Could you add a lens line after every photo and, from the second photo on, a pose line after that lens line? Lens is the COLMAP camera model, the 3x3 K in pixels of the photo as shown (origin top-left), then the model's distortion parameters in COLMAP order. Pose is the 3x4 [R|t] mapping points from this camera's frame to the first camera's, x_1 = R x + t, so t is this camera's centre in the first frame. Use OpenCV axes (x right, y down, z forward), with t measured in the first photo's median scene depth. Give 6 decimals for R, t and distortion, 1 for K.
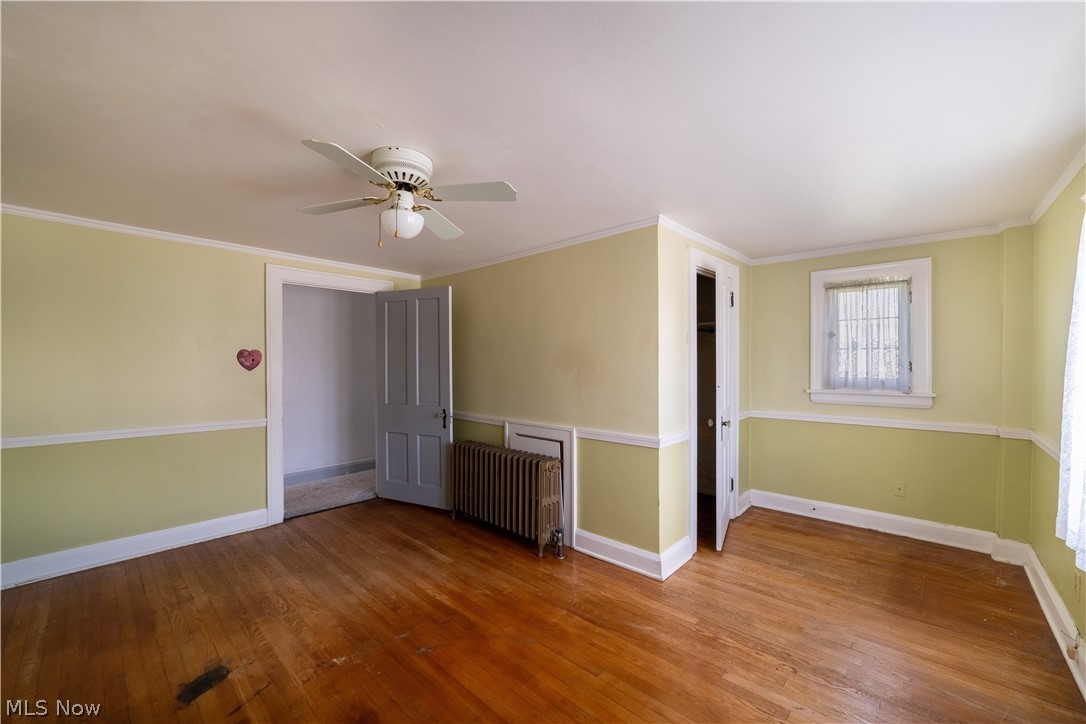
lens RADIAL K [[427.4, 0, 548.8], [0, 427.4, 361.9], [0, 0, 1]] dist [-0.011875, 0.000128]
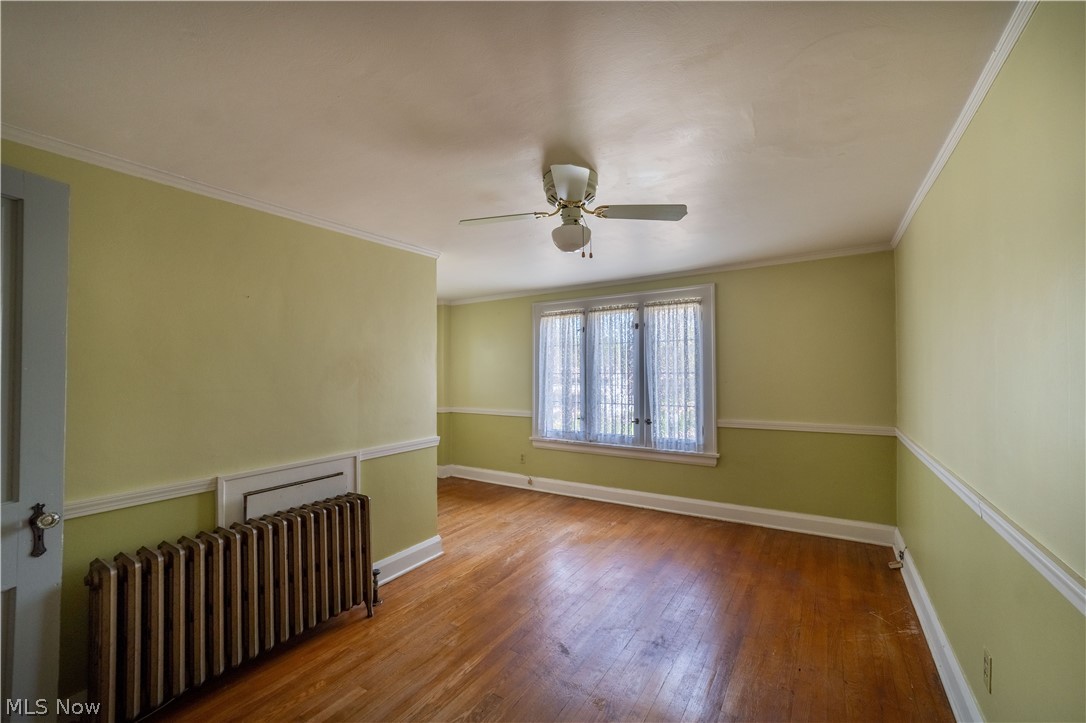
lens RADIAL K [[432.0, 0, 540.0], [0, 432.0, 372.1], [0, 0, 1]] dist [-0.000162, 0.000094]
pose [[-0.156971, 0.010557, 0.987547, -0.940962], [0.016446, 0.999832, -0.008075, 0.010869], [-0.987466, 0.014974, -0.157118, 0.863485]]
